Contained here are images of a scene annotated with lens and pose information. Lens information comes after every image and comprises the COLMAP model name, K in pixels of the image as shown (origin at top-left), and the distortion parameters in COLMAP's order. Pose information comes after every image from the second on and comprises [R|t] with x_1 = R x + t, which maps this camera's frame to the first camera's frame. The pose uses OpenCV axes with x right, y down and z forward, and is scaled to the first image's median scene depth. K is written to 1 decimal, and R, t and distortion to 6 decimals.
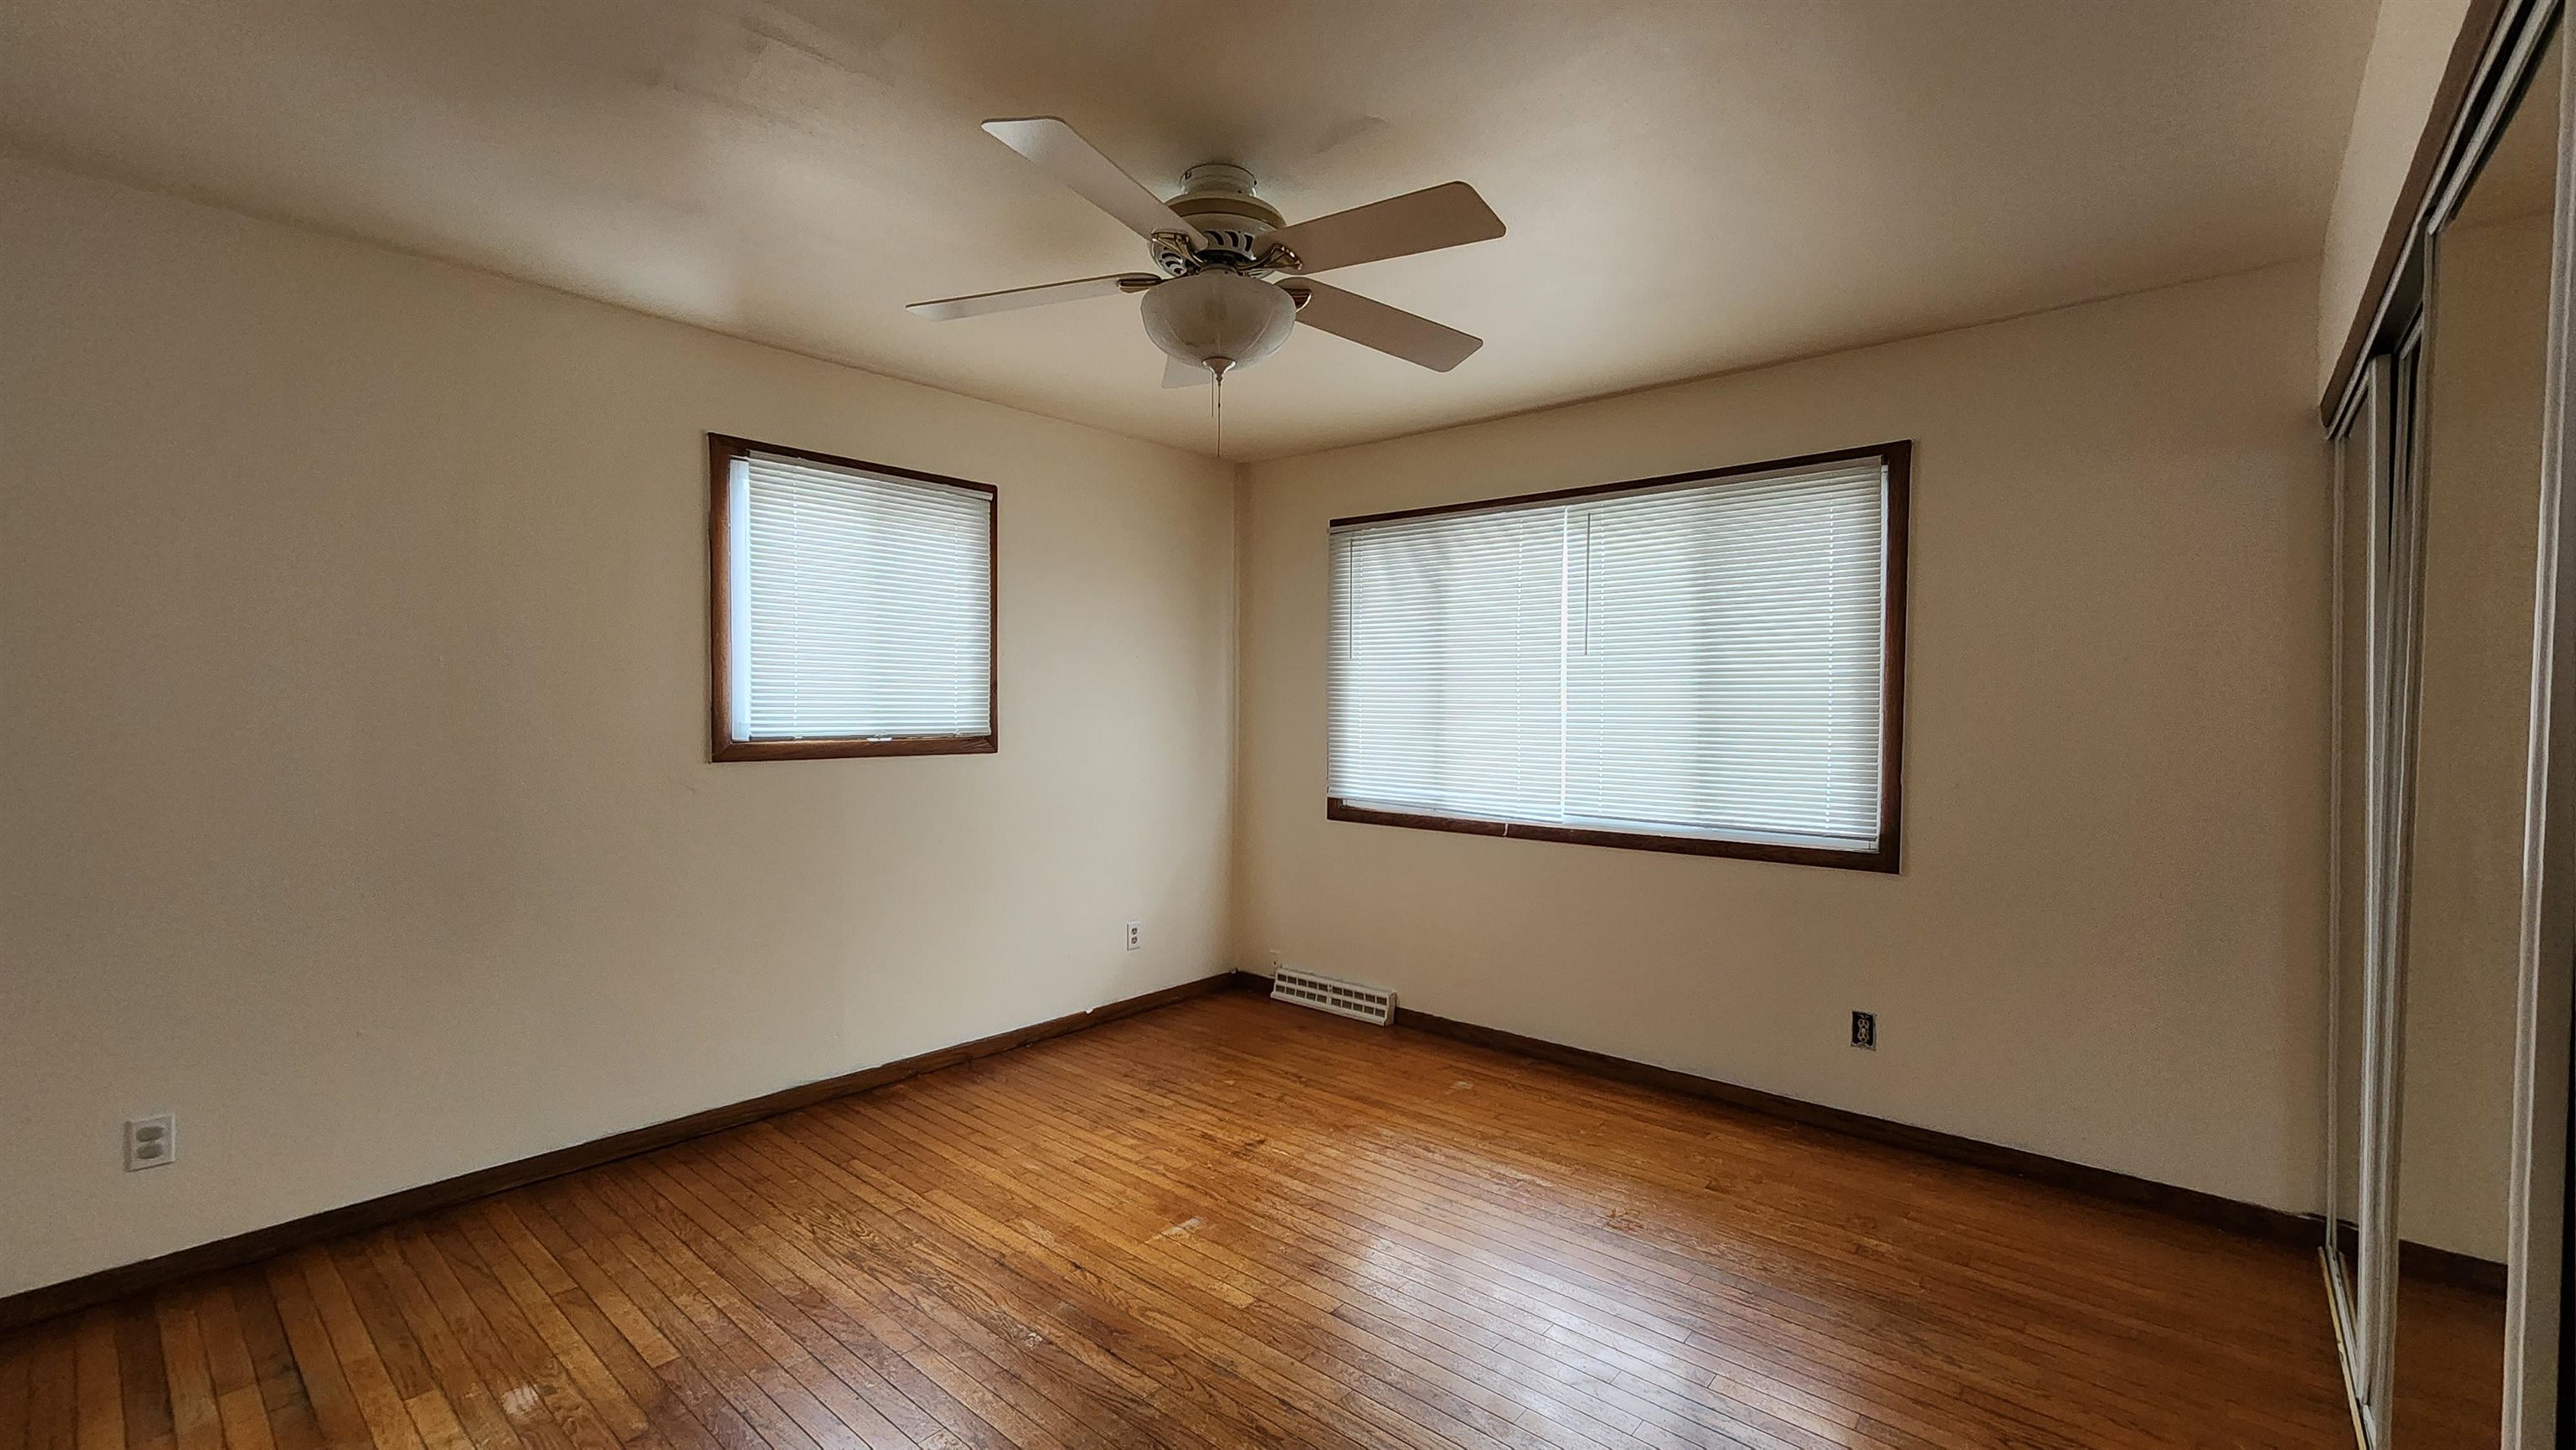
lens RADIAL K [[1059.4, 0, 1288.0], [0, 1059.4, 725.0], [0, 0, 1]] dist [0.000757, -0.000092]
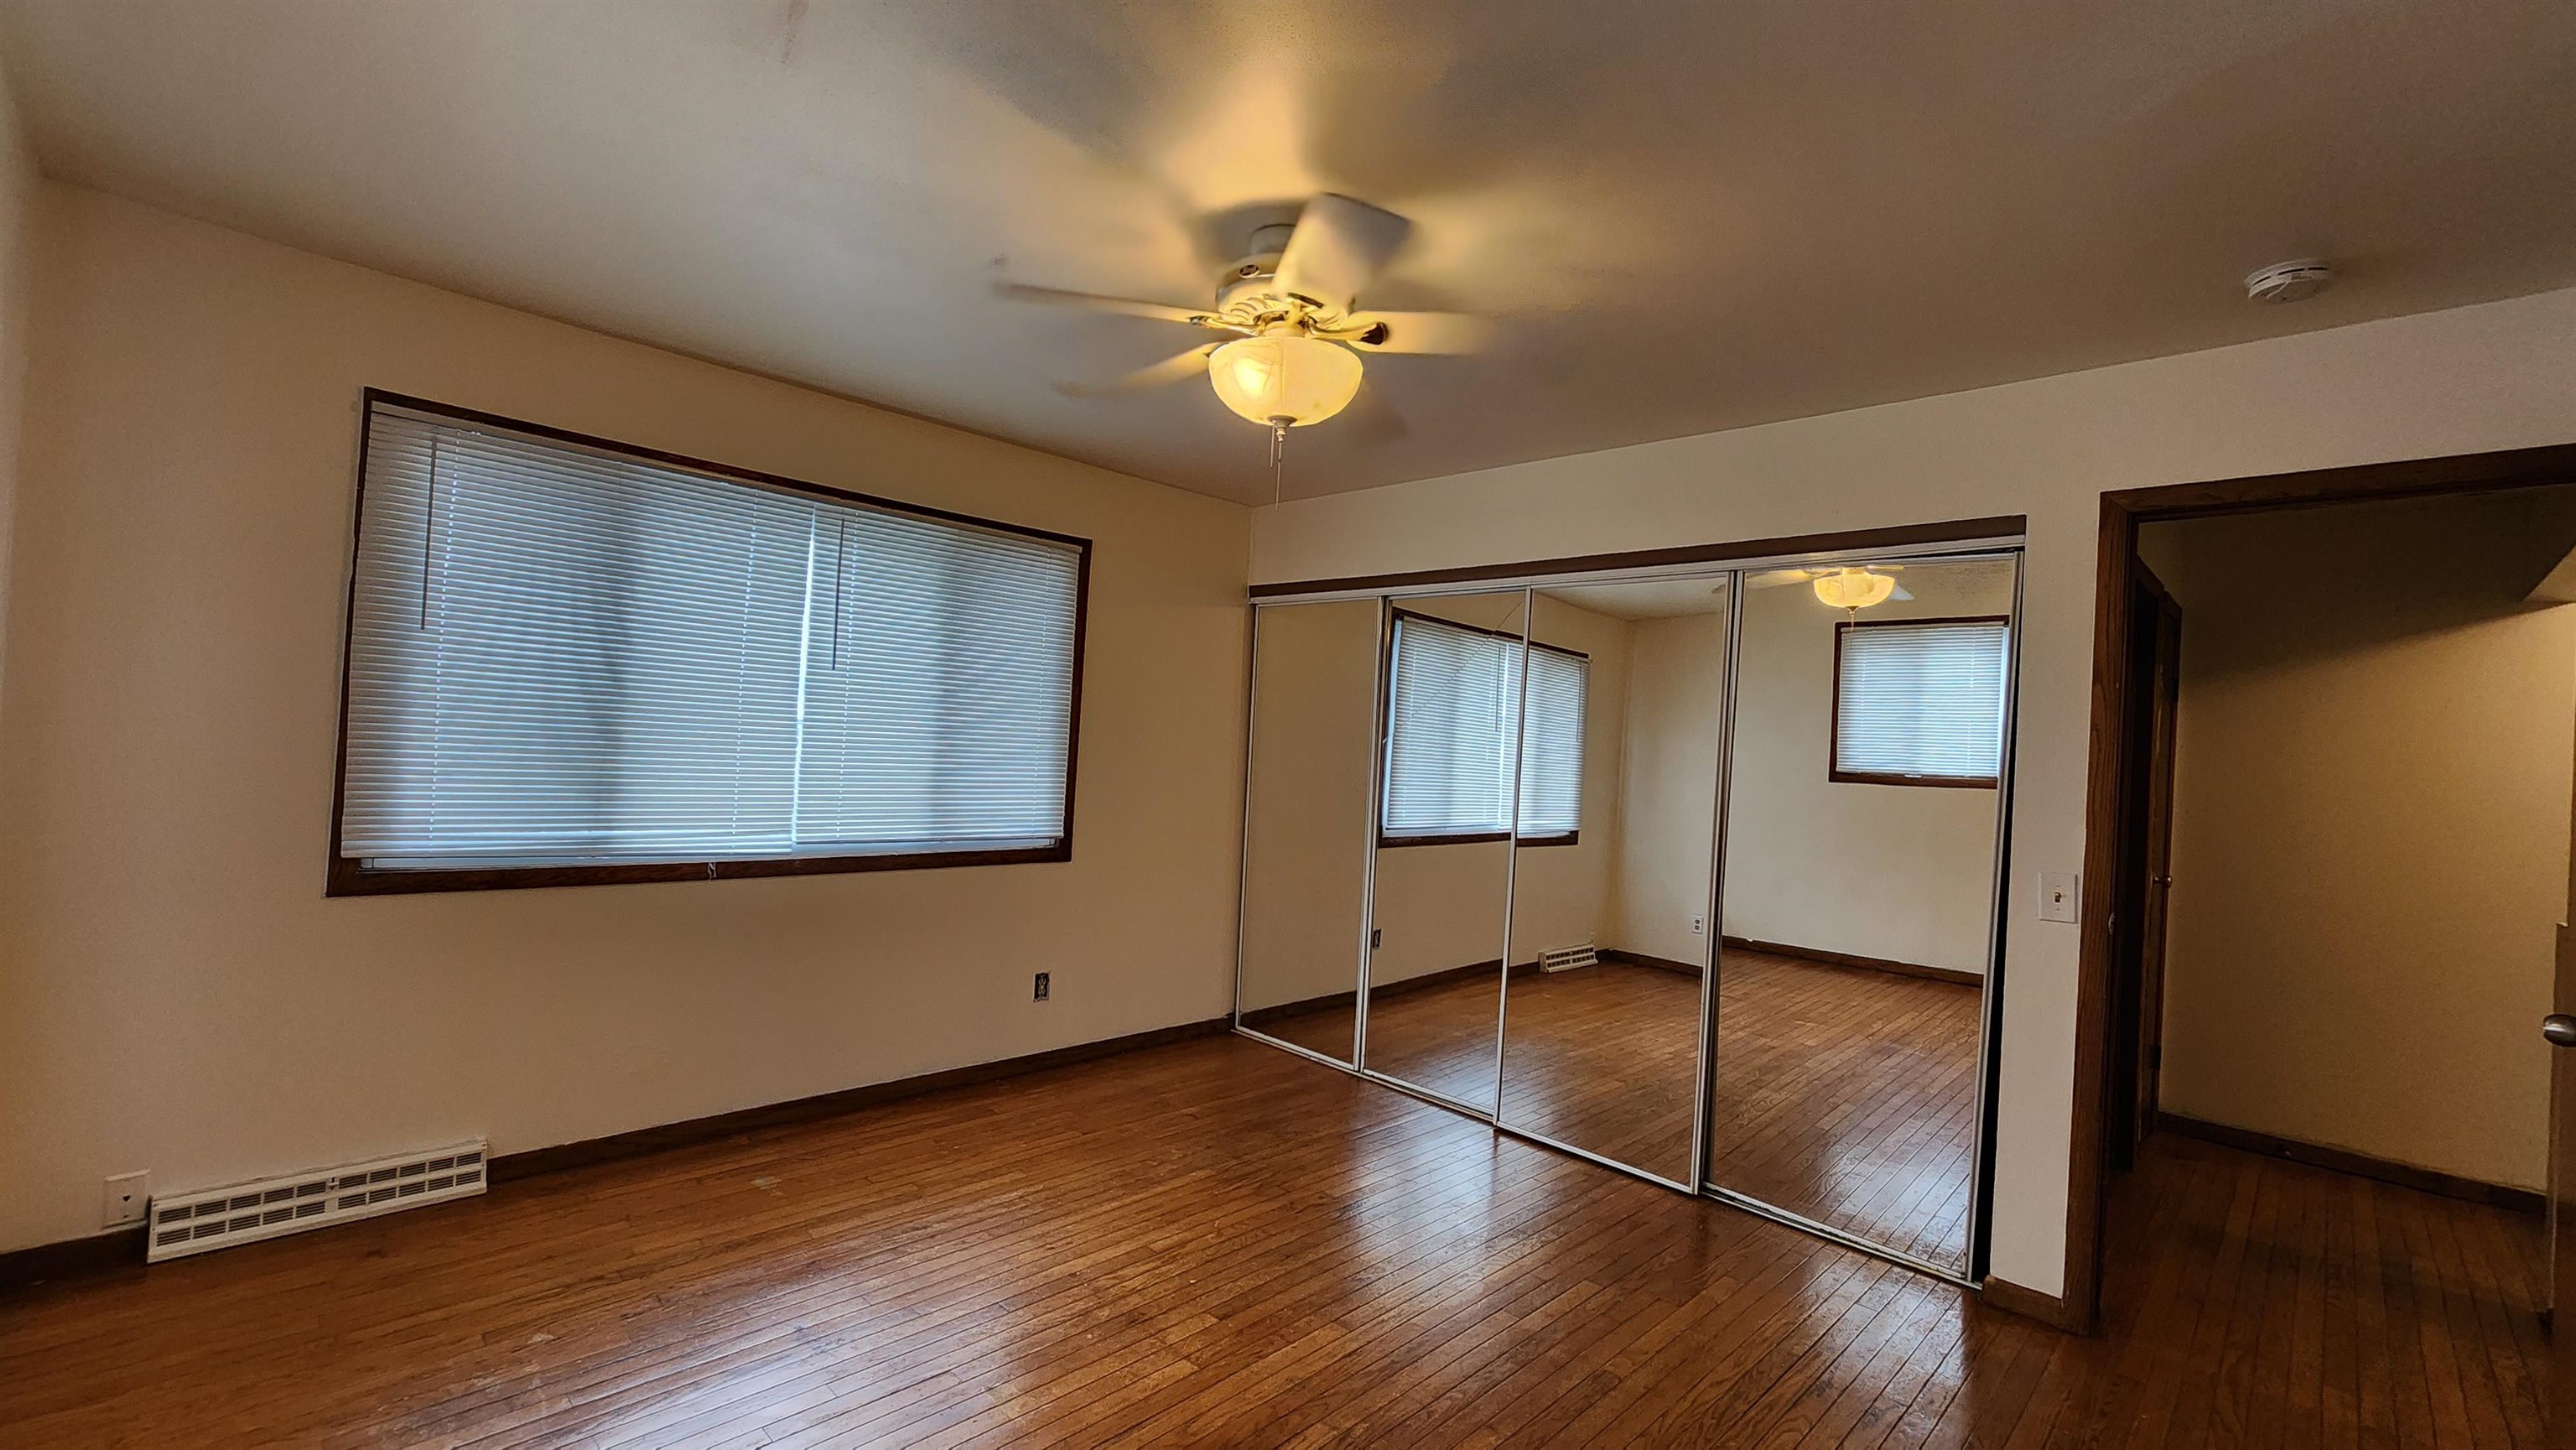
lens RADIAL K [[1063.6, 0, 1313.2], [0, 1063.6, 730.2], [0, 0, 1]] dist [-0.000952, 0.000416]
pose [[0.057648, 0.008977, 0.998297, -0.657456], [-0.037600, 0.999270, -0.006815, -0.023582], [-0.997629, -0.037143, 0.057944, 0.551500]]
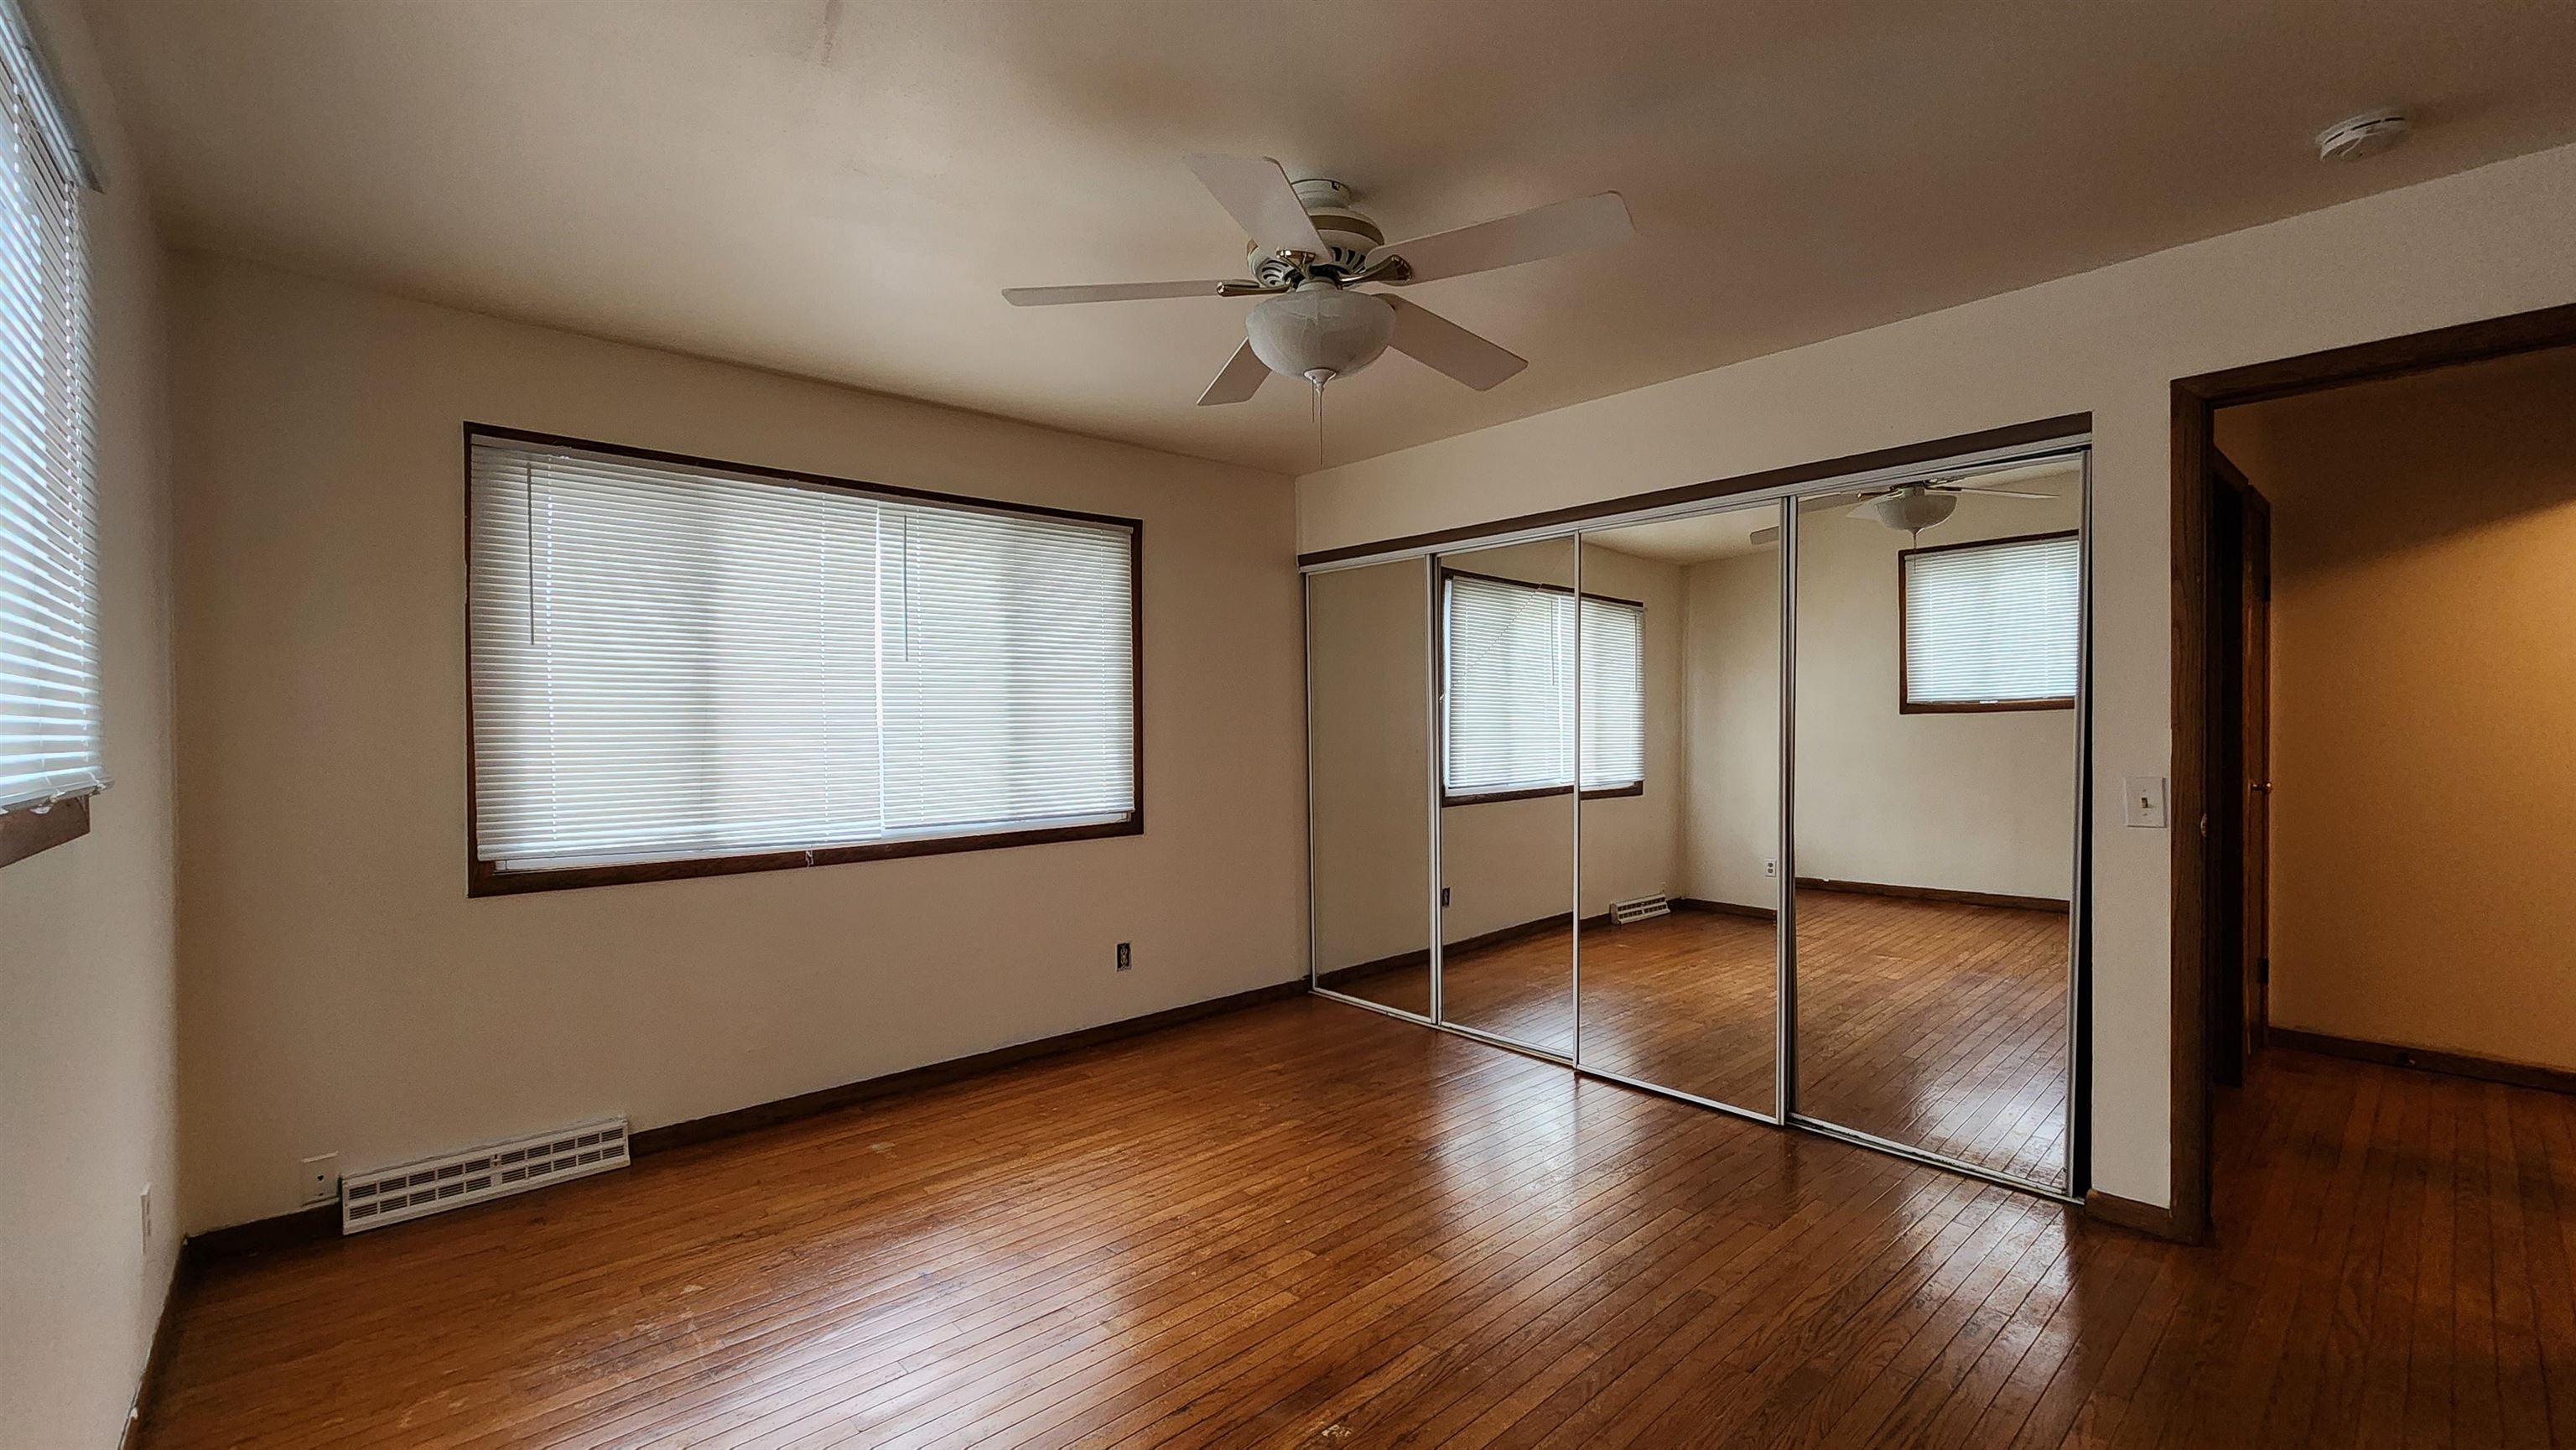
lens RADIAL K [[1056.1, 0, 1301.7], [0, 1056.1, 733.4], [0, 0, 1]] dist [0.001149, -0.000817]
pose [[0.121809, -0.019908, 0.992354, -0.668159], [0.027533, 0.999482, 0.016671, -0.006731], [-0.992172, 0.025292, 0.122294, 0.552230]]
